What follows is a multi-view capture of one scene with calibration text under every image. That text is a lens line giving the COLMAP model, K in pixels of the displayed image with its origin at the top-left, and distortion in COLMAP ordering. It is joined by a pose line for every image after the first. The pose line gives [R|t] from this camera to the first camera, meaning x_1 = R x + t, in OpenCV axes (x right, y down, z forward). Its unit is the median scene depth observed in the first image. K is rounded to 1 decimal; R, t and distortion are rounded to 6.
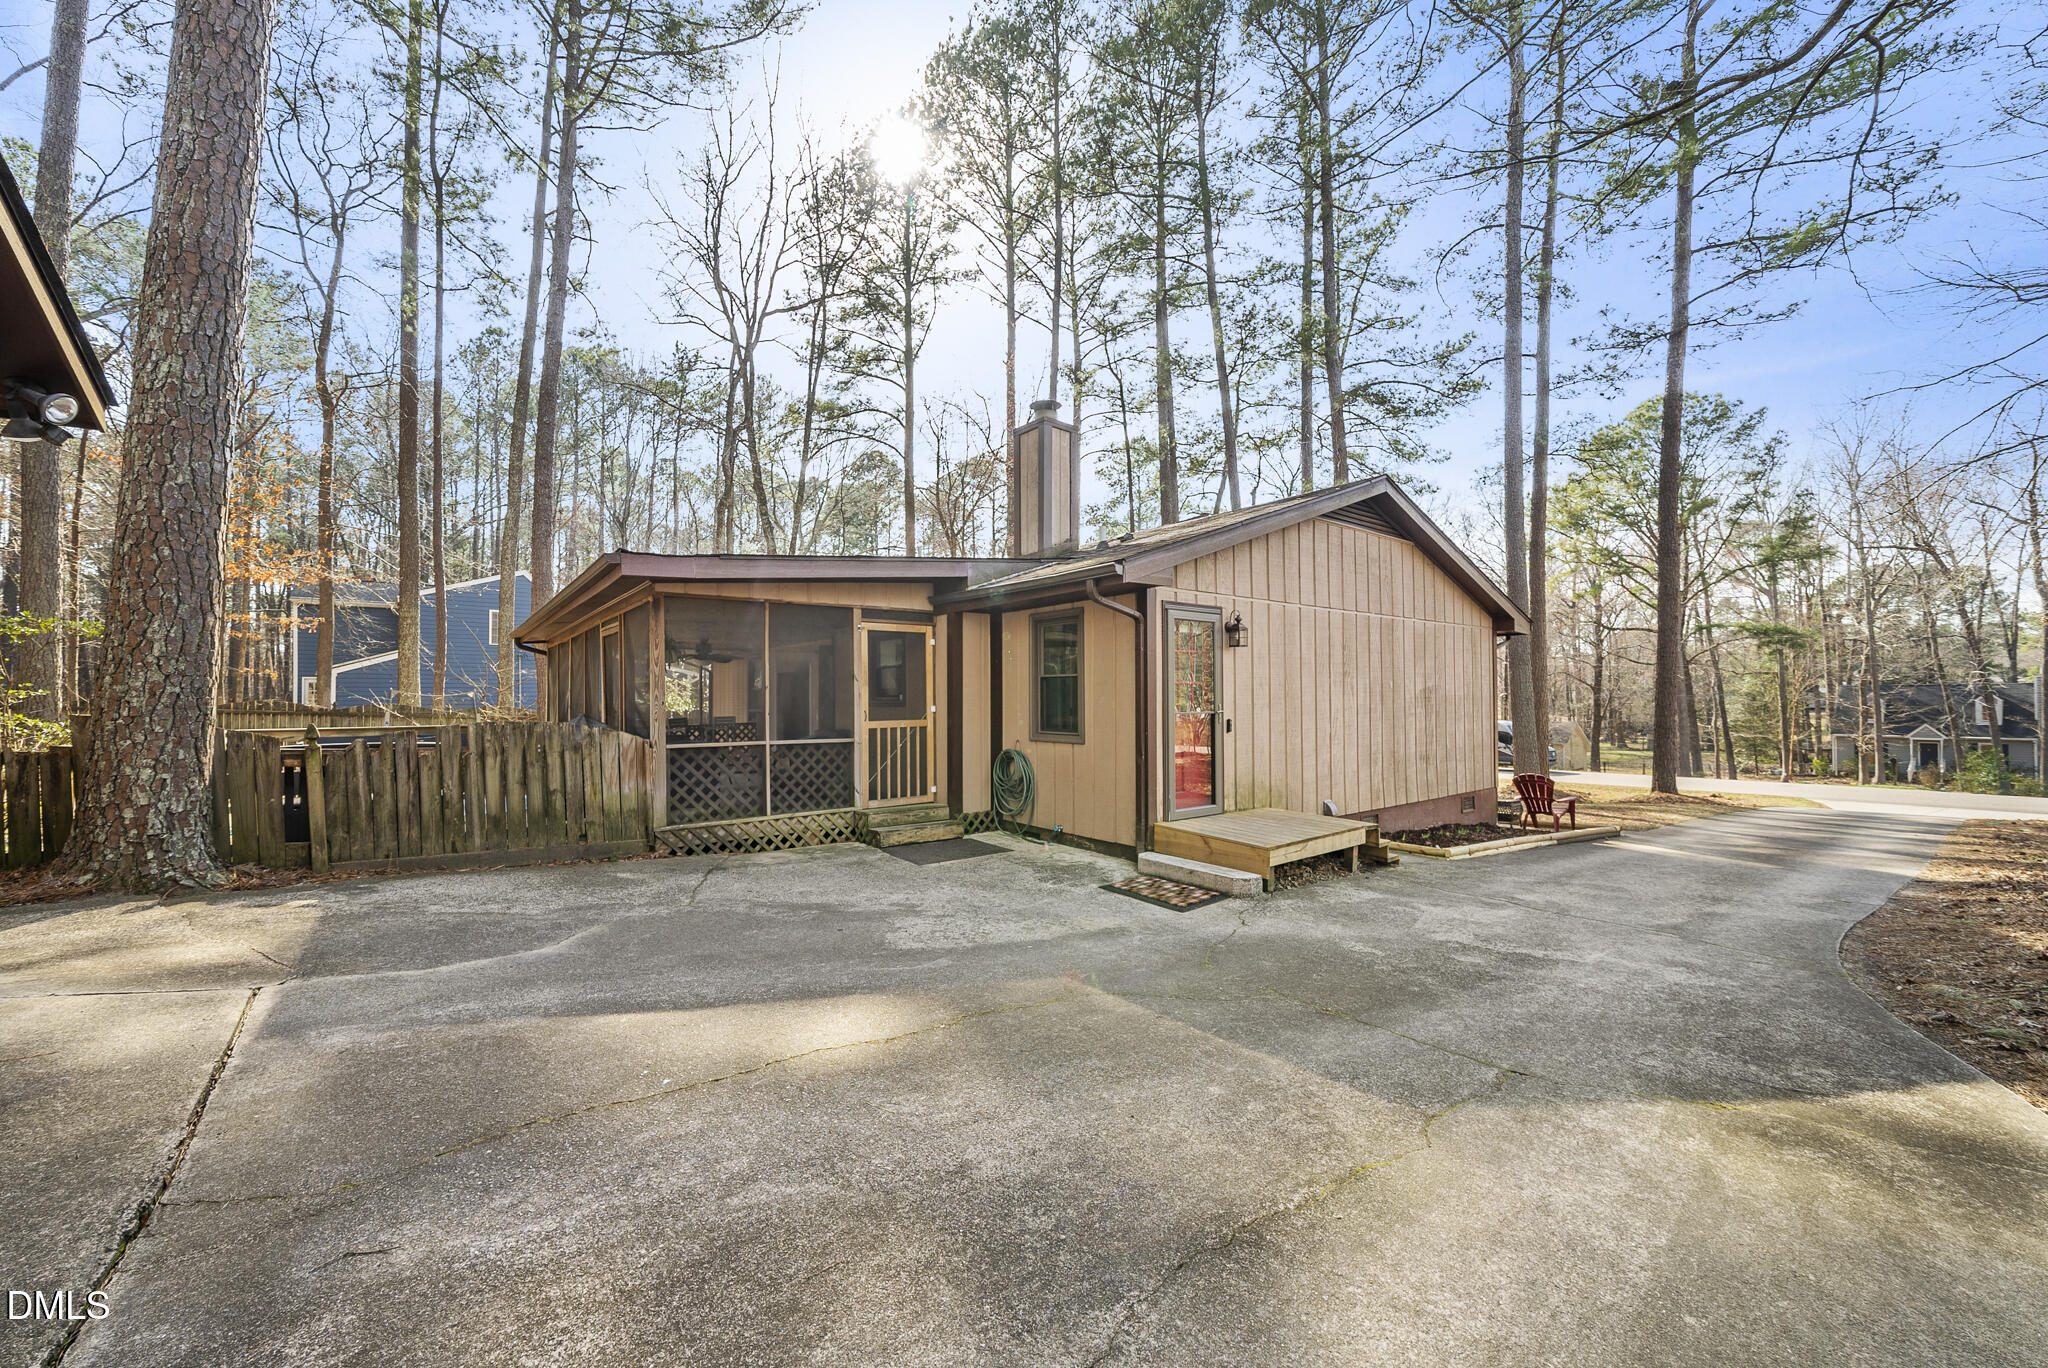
lens RADIAL K [[779.5, 0, 1021.0], [0, 779.5, 698.2], [0, 0, 1]] dist [-0.005977, 0.000091]
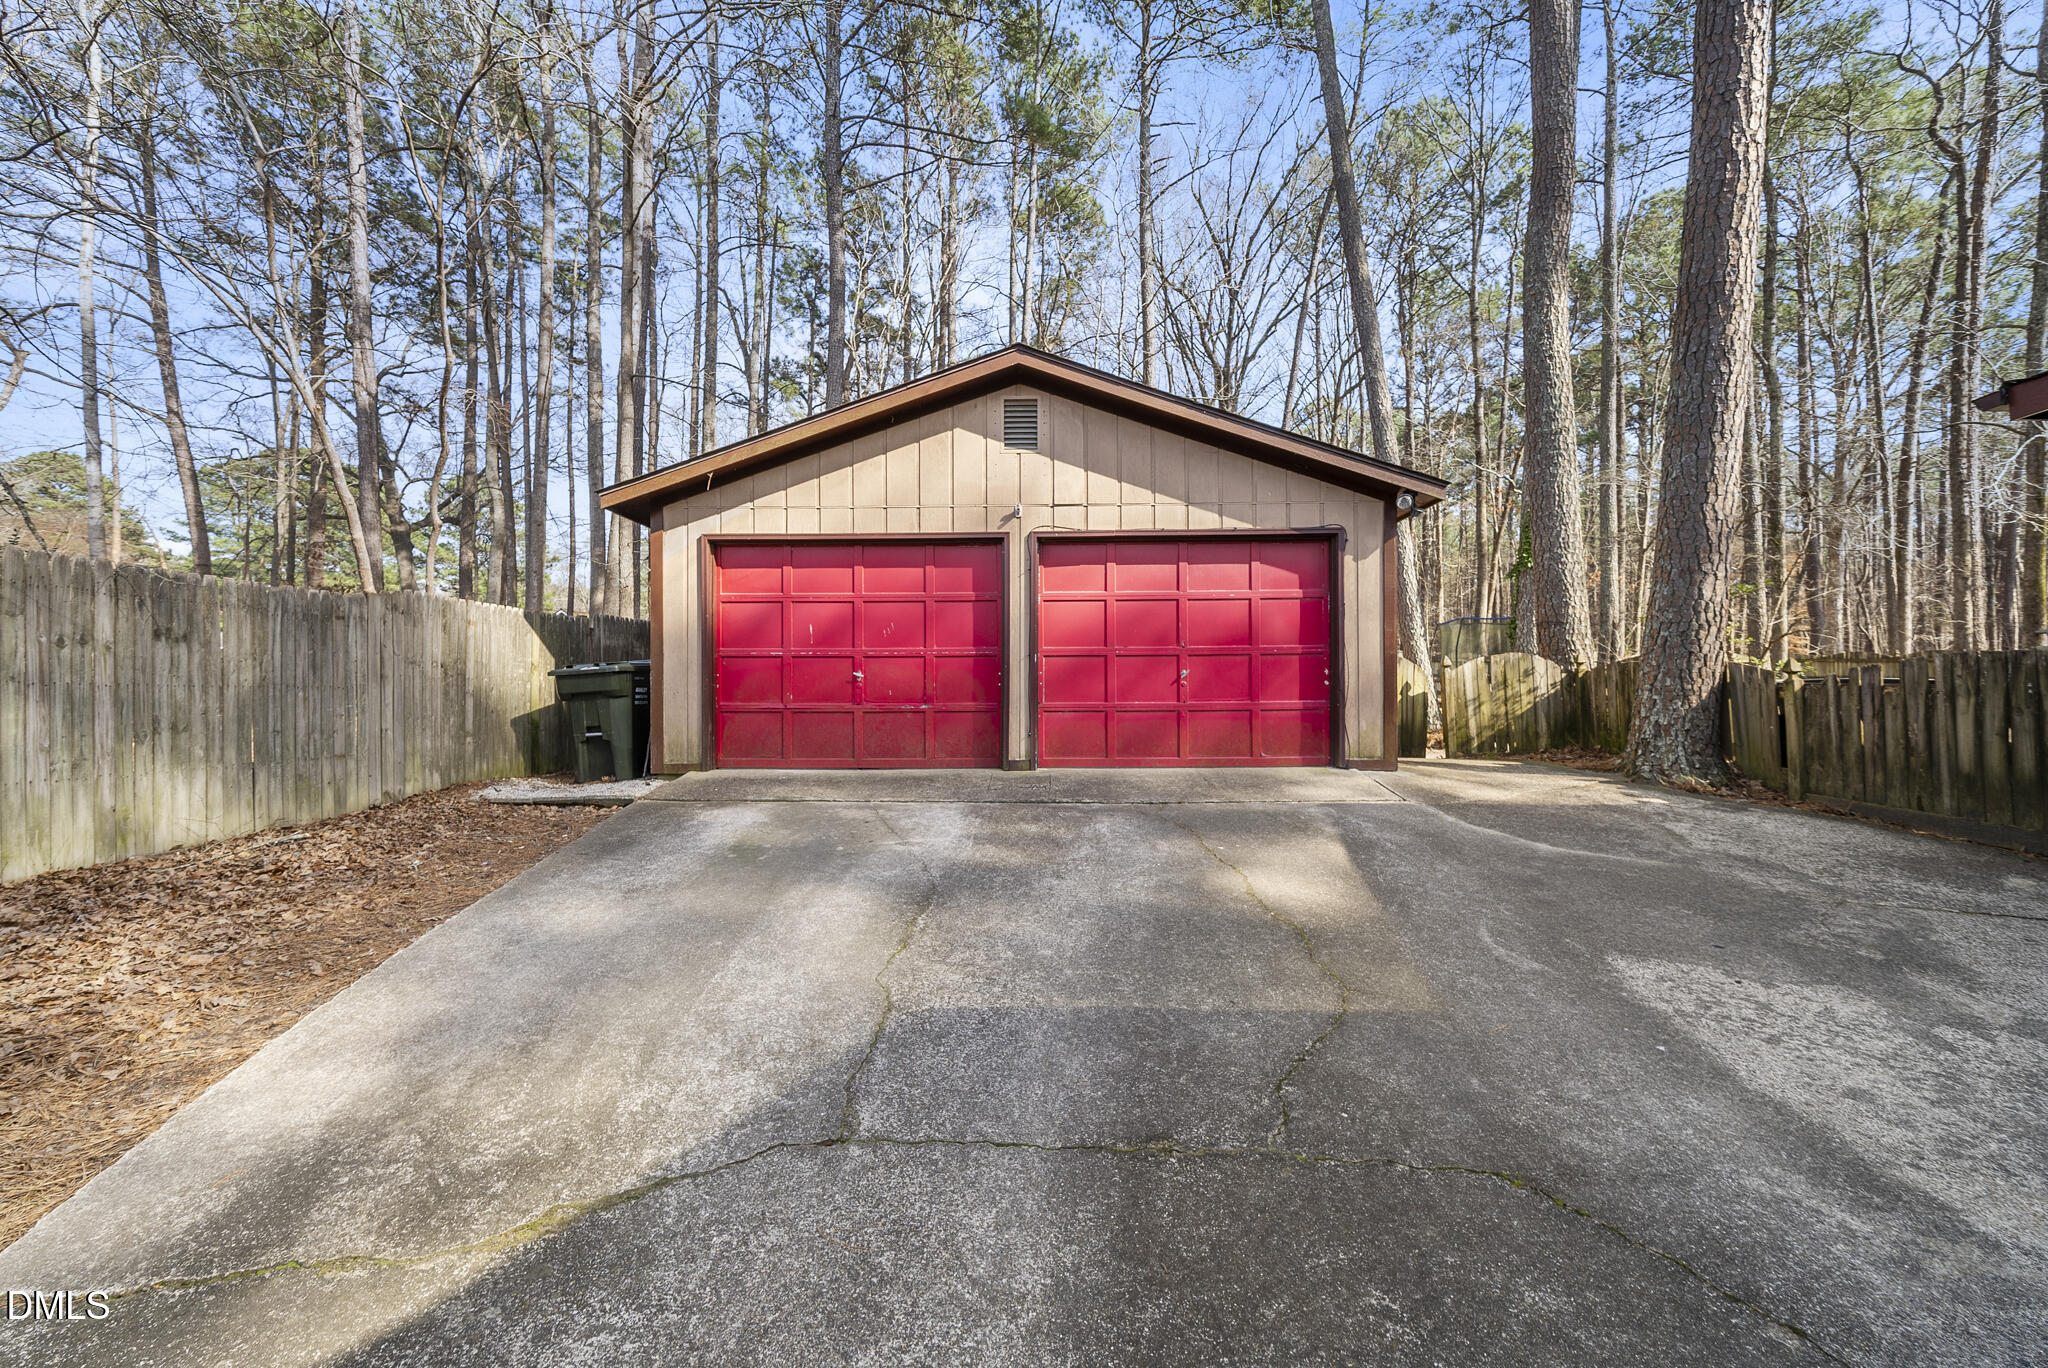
lens RADIAL K [[779.5, 0, 1020.1], [0, 779.5, 686.2], [0, 0, 1]] dist [-0.005977, 0.000091]
pose [[-0.622938, 0.002706, -0.782266, 0.811095], [0.012437, 0.999902, -0.006445, 0.091703], [0.782172, -0.013744, -0.622911, 1.184160]]
